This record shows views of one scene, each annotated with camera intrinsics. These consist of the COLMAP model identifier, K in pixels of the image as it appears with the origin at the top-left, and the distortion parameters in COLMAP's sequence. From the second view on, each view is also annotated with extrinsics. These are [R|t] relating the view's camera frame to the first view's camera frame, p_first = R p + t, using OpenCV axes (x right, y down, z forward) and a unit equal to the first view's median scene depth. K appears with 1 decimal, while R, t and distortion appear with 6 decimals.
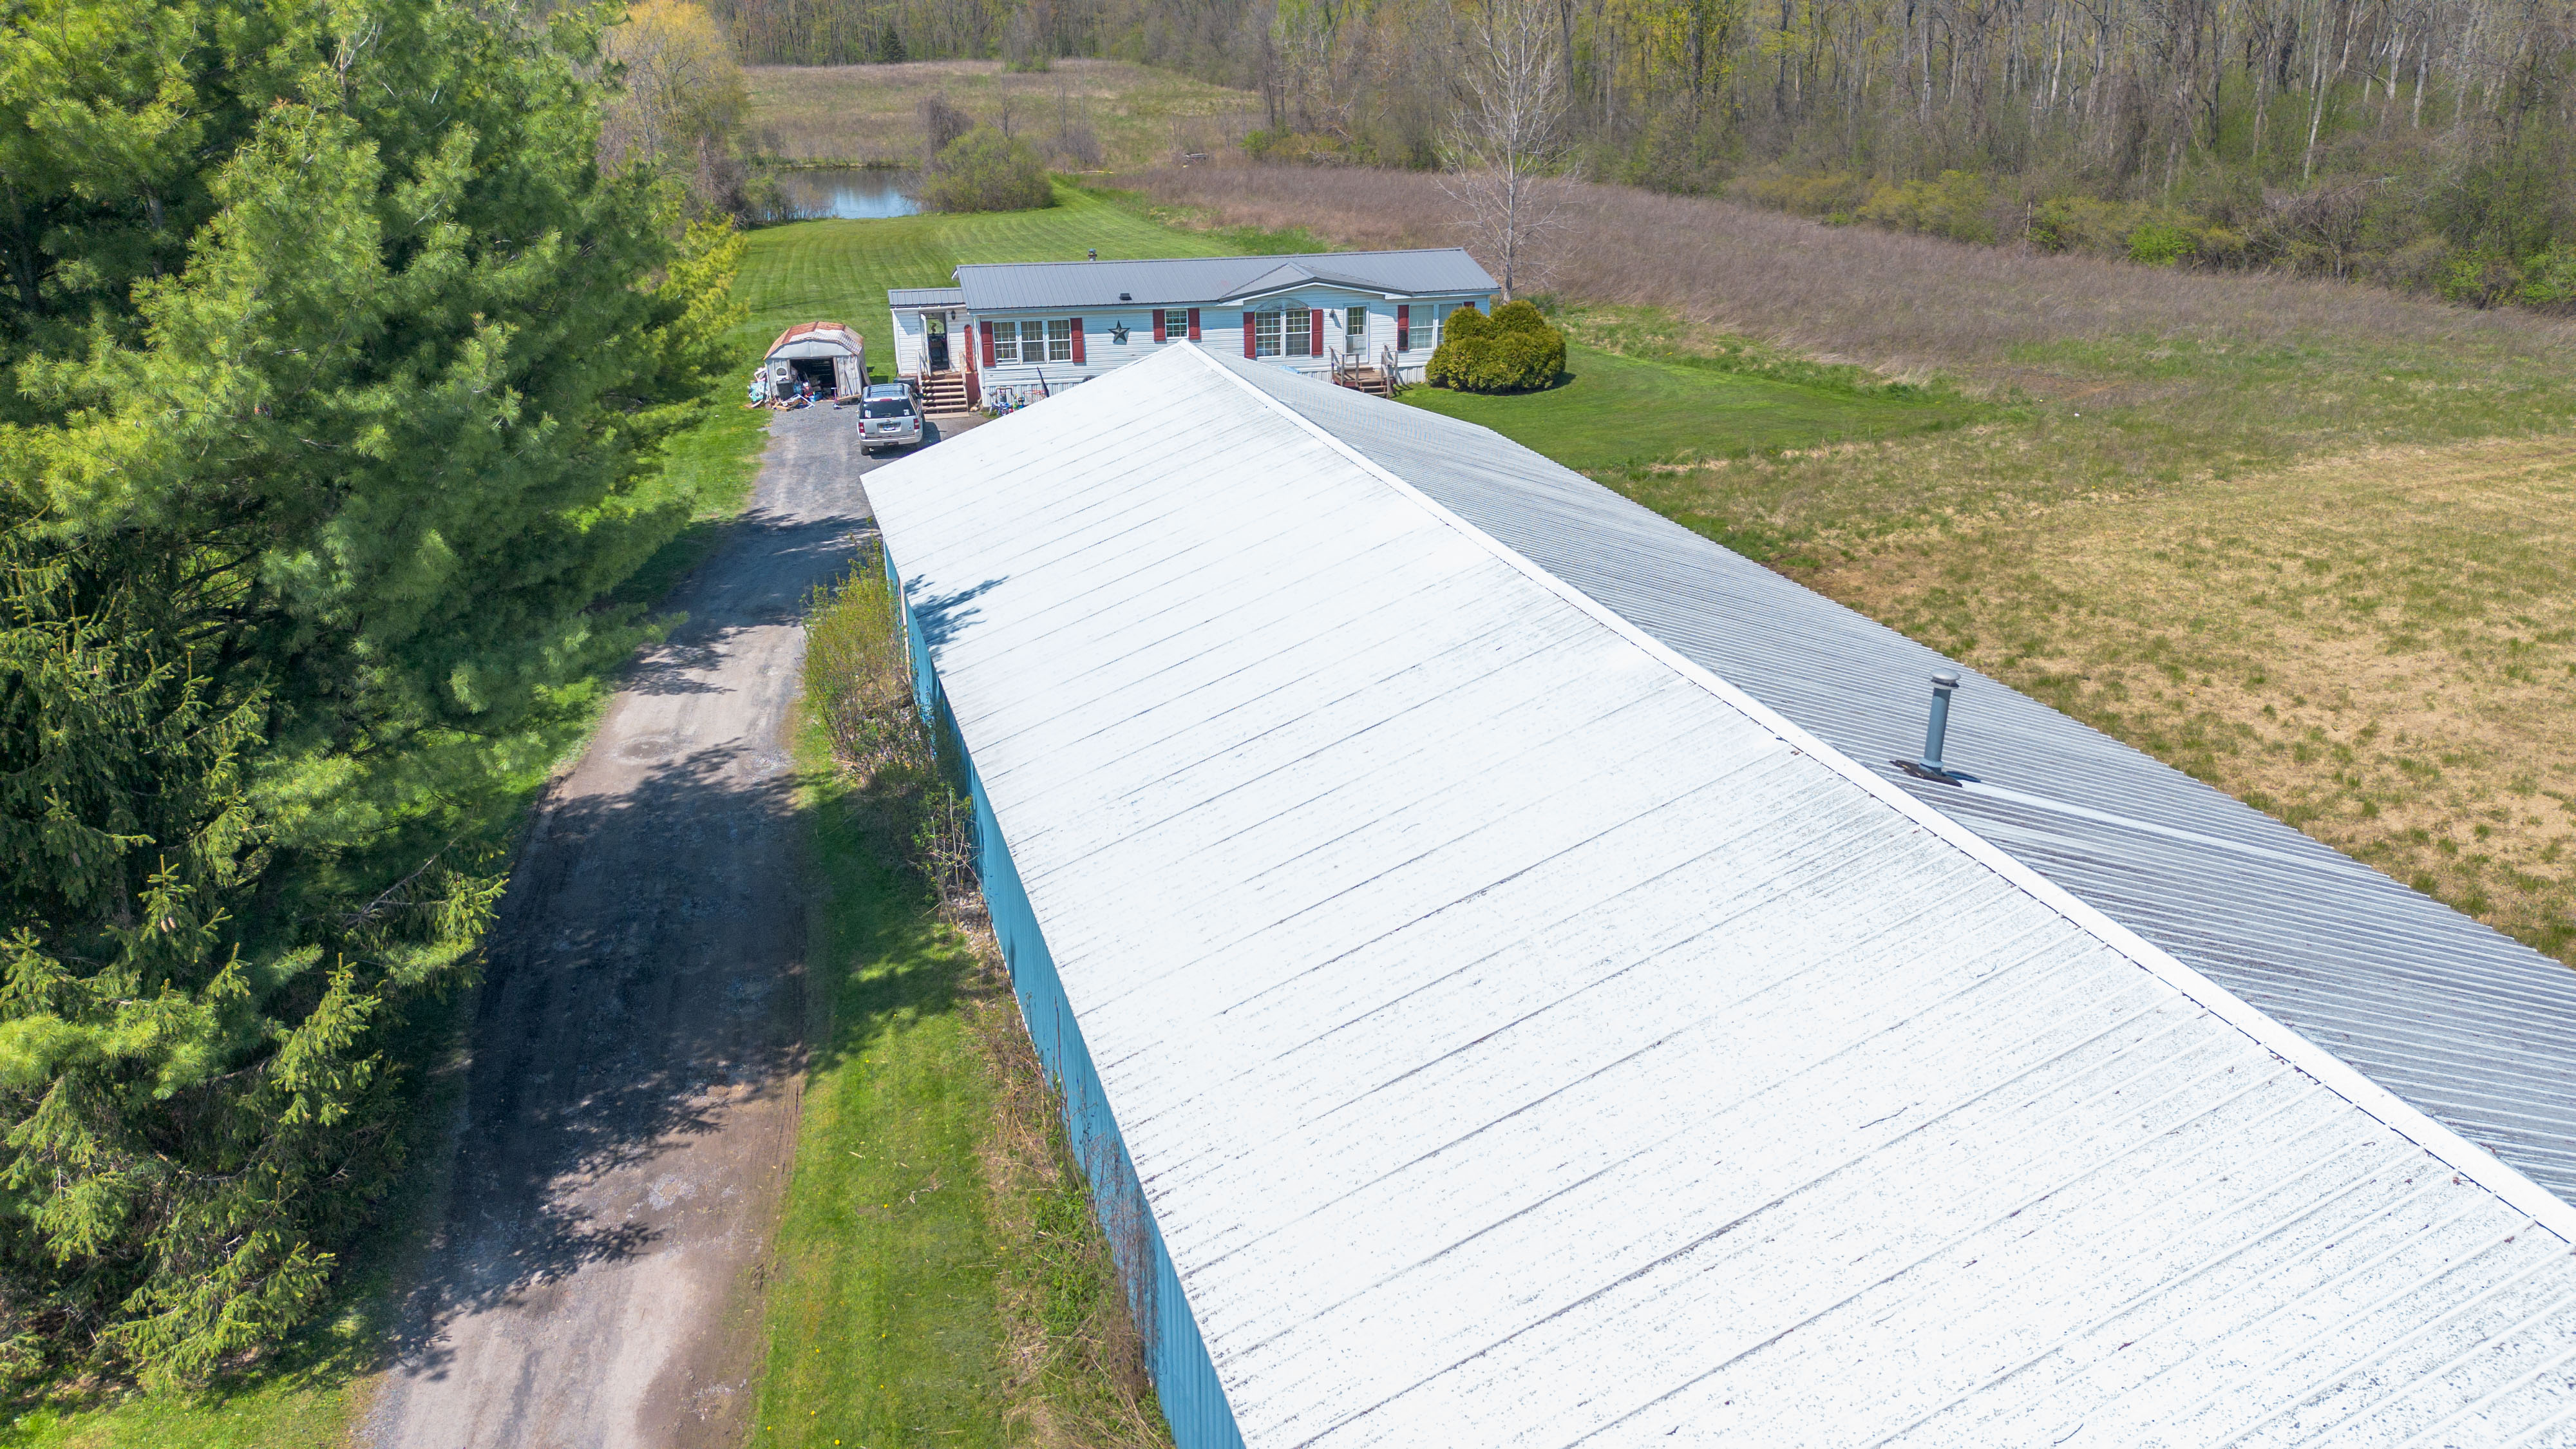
lens RADIAL K [[1817.9, 0, 1271.4], [0, 1817.9, 726.7], [0, 0, 1]] dist [0.087041, -0.086888]
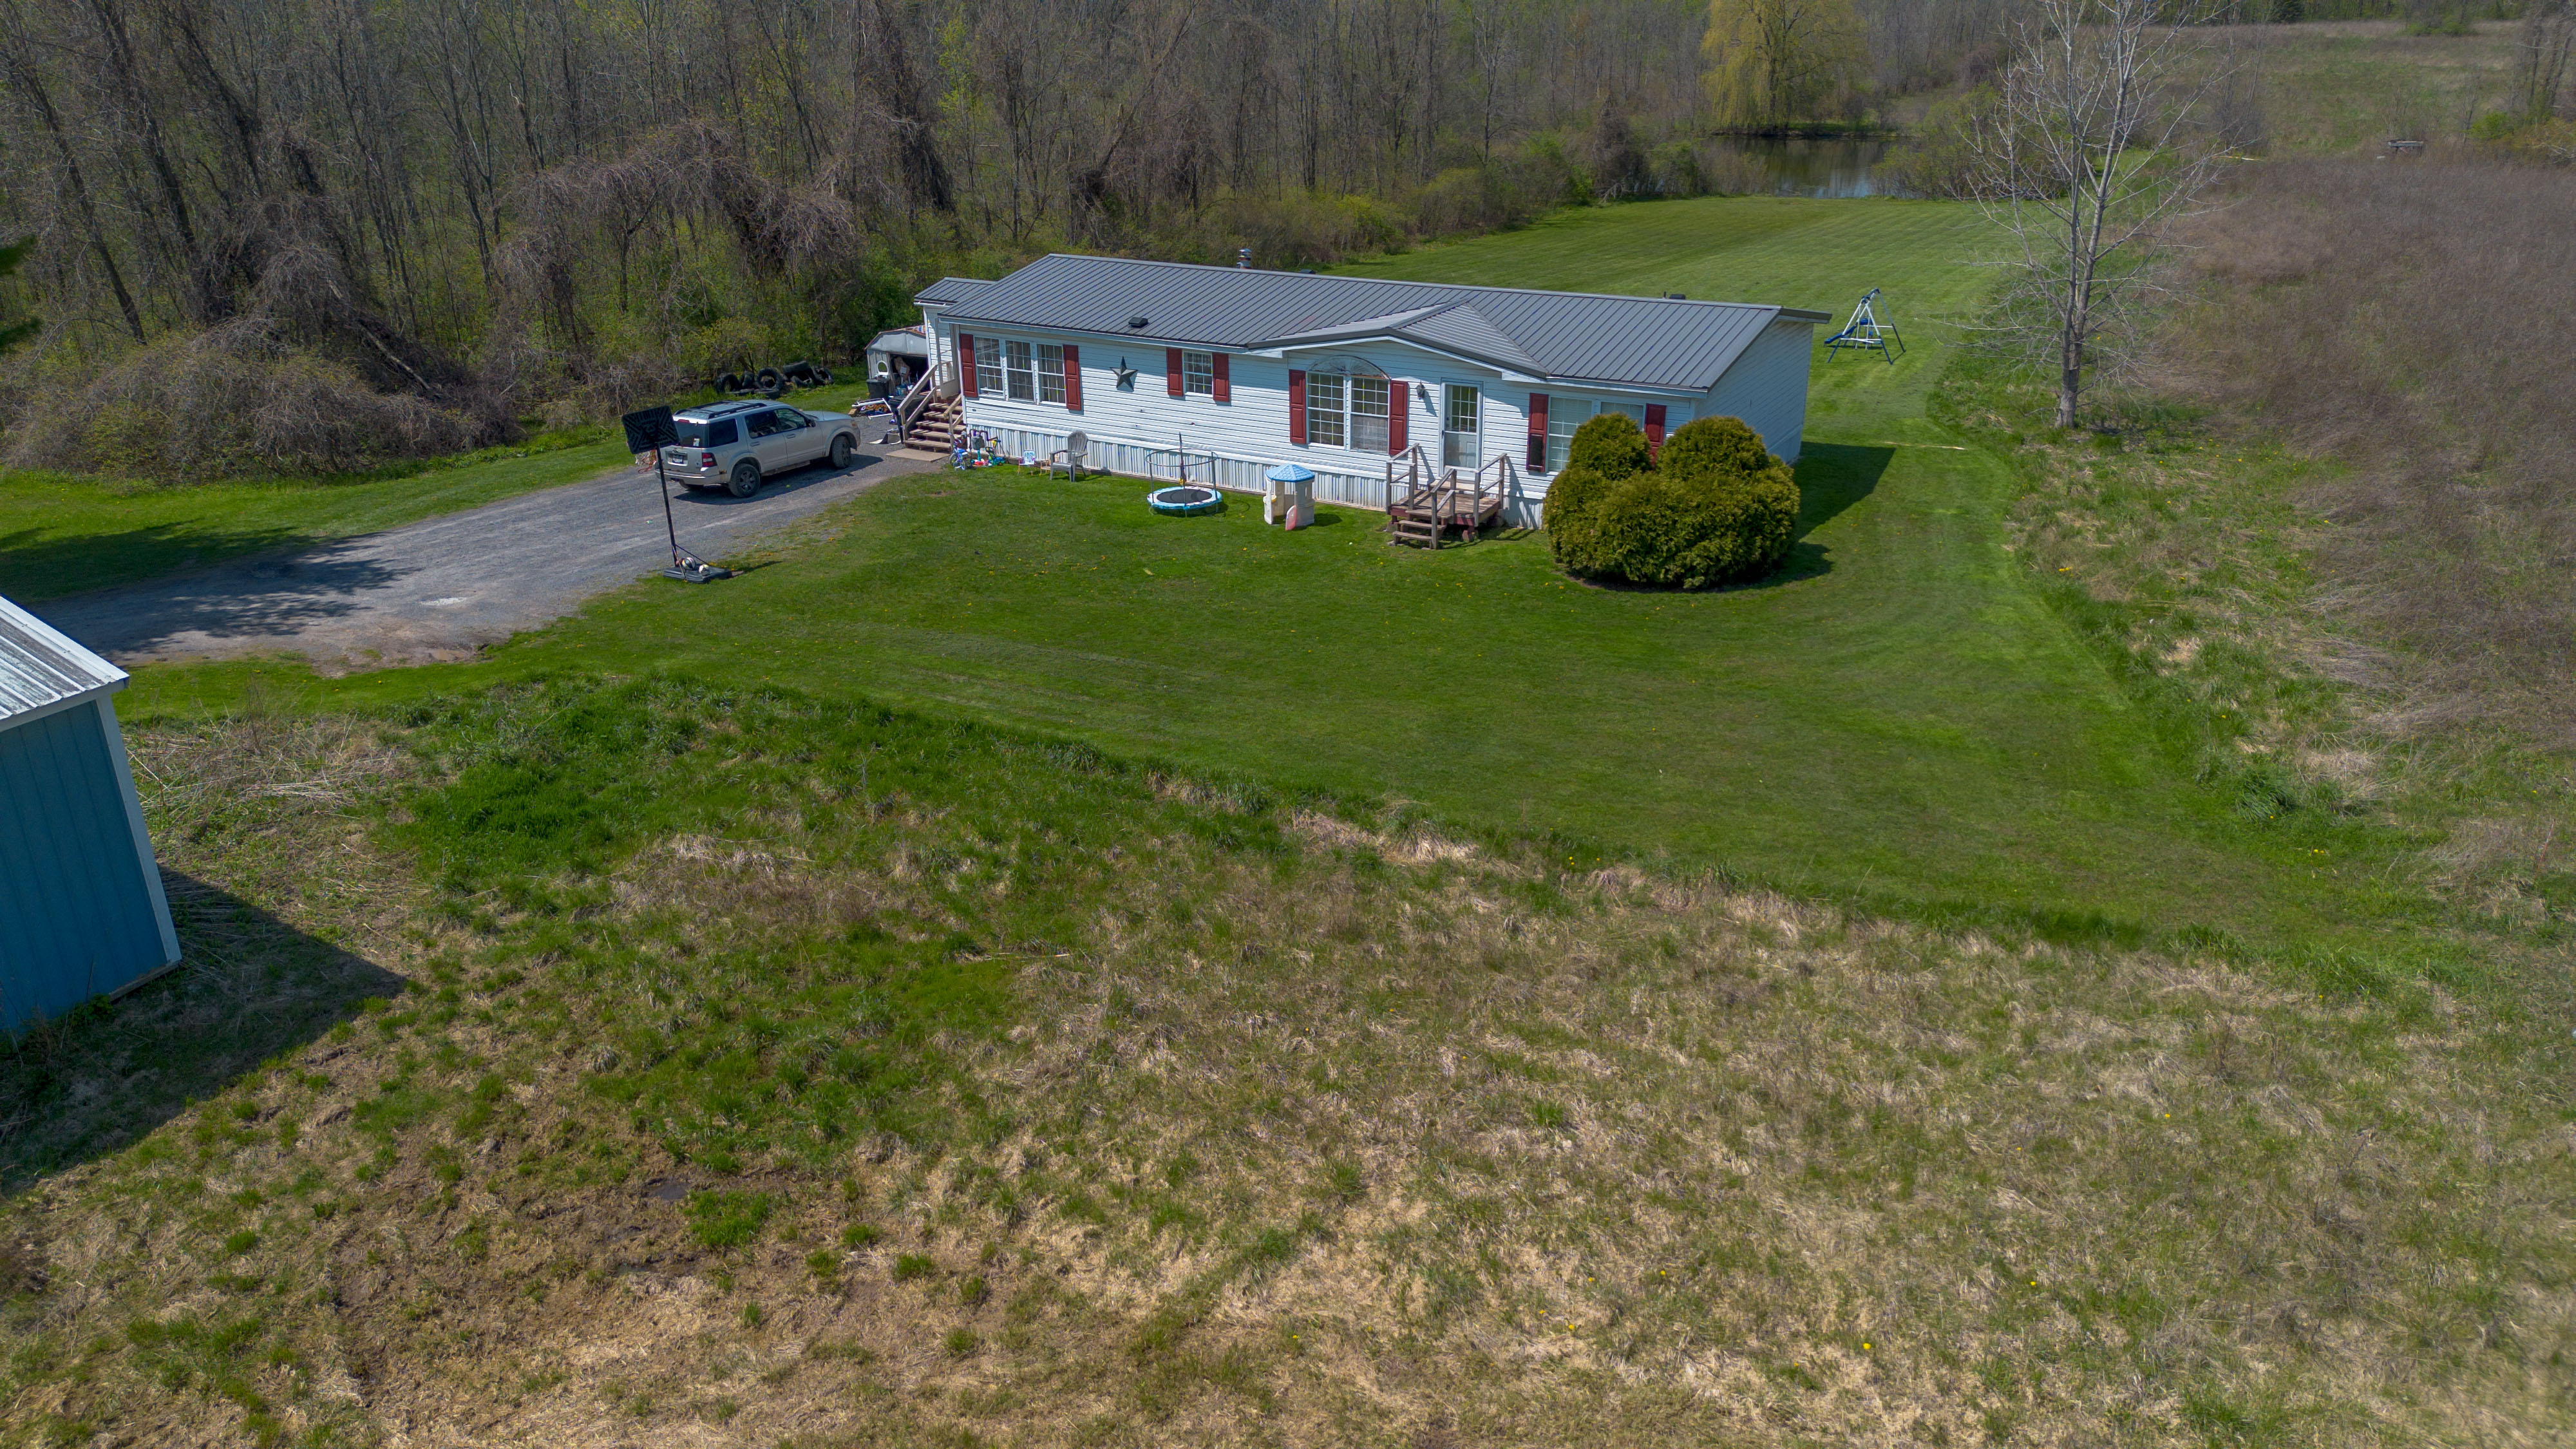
lens RADIAL K [[1817.9, 0, 1303.4], [0, 1817.9, 701.4], [0, 0, 1]] dist [0.087041, -0.086888]
pose [[0.745074, 0.245297, -0.620237, 0.398246], [-0.242921, 0.965846, 0.090168, -0.173520], [0.621172, 0.083487, 0.779215, 0.525276]]
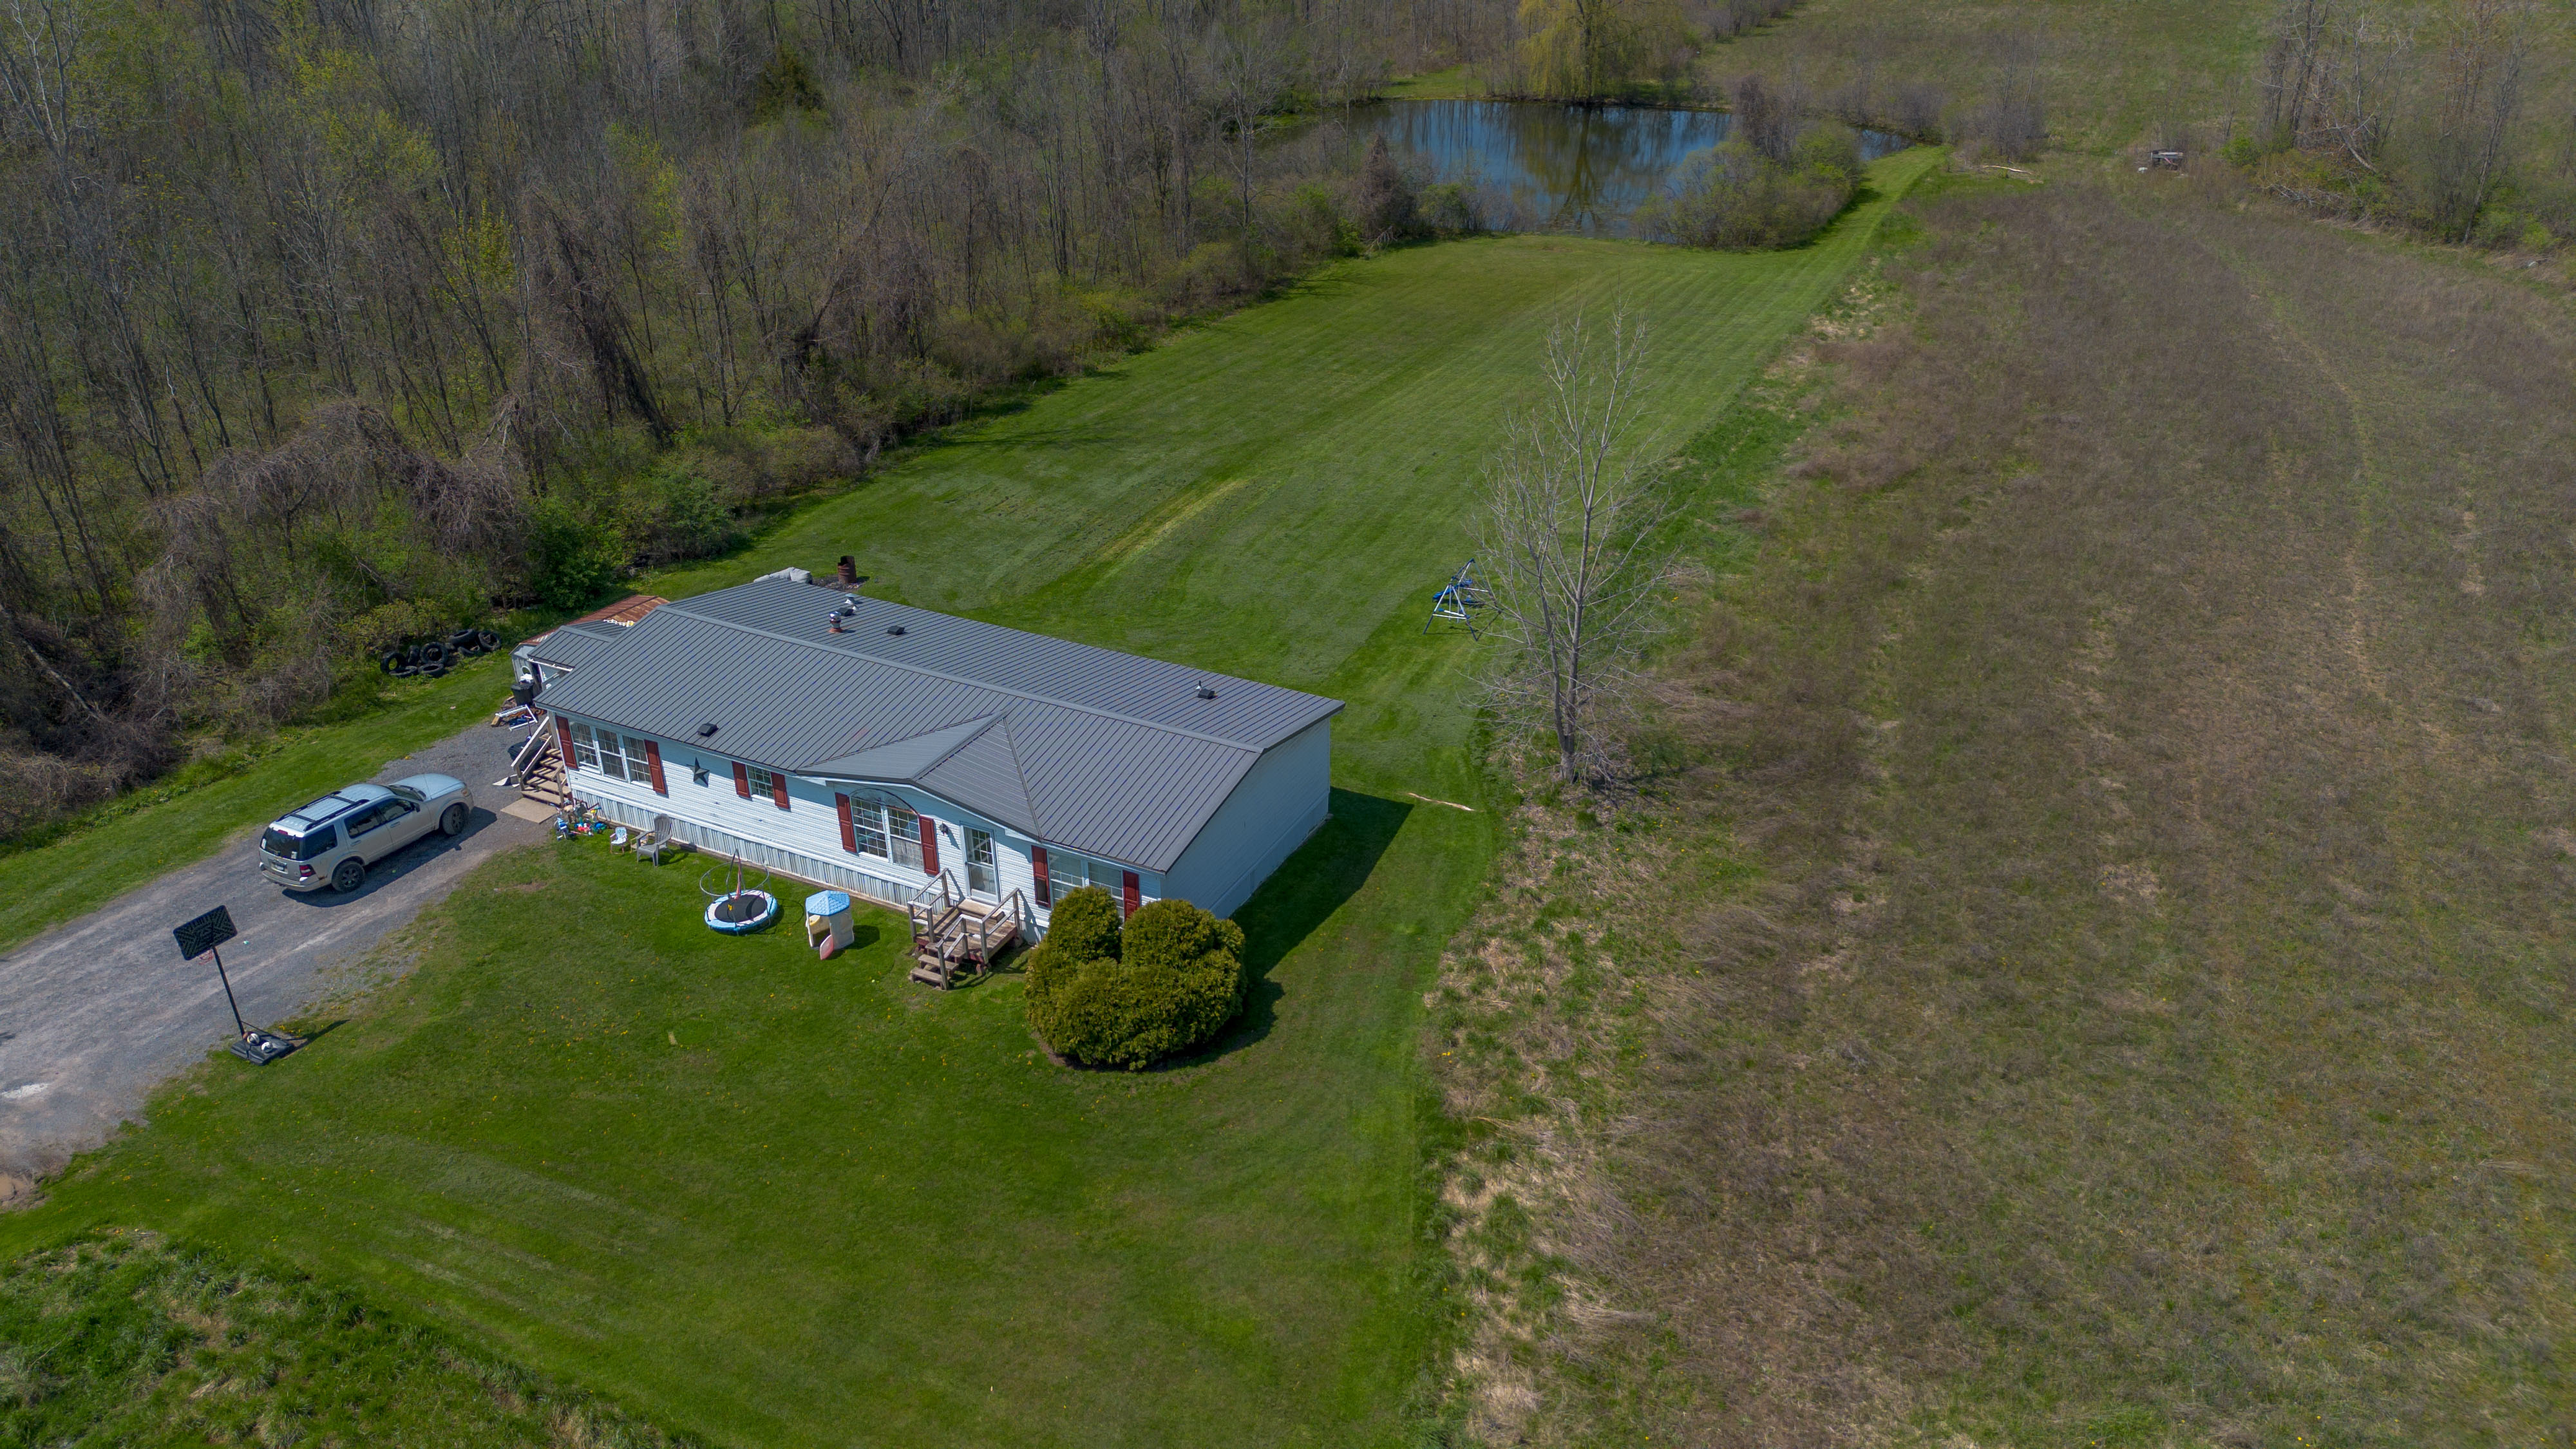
lens RADIAL K [[1817.9, 0, 1302.2], [0, 1817.9, 714.4], [0, 0, 1]] dist [0.087041, -0.086888]
pose [[0.772186, 0.292790, -0.563917, 0.496501], [-0.233169, 0.956162, 0.177162, -0.414907], [0.591068, -0.005314, 0.806604, 0.545243]]
